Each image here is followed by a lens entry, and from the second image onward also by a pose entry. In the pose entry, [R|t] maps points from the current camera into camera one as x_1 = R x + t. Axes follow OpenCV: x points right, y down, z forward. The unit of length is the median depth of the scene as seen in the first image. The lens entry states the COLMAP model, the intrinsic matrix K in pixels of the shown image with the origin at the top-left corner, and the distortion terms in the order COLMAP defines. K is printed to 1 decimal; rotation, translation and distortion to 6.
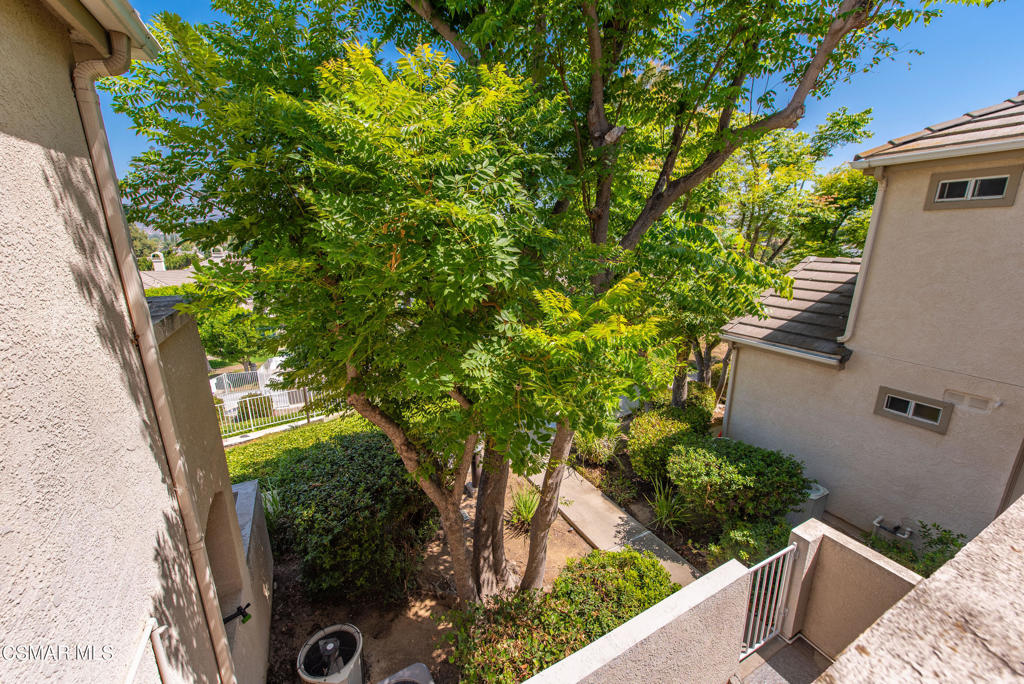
lens RADIAL K [[406.0, 0, 515.9], [0, 406.0, 343.7], [0, 0, 1]] dist [0.026182, -0.012432]
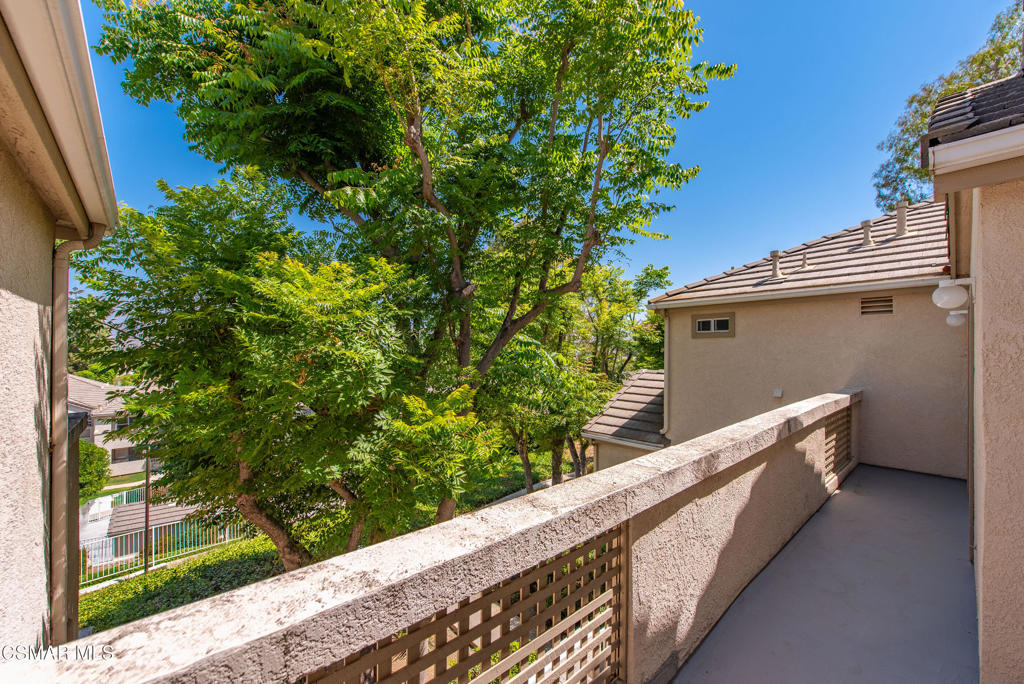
lens RADIAL K [[406.0, 0, 515.9], [0, 406.0, 343.7], [0, 0, 1]] dist [0.026182, -0.012432]
pose [[0.970232, 0.004596, 0.242132, 0.057630], [0.060963, 0.962989, -0.262558, 0.067379], [-0.234377, 0.269503, 0.934042, -0.368637]]
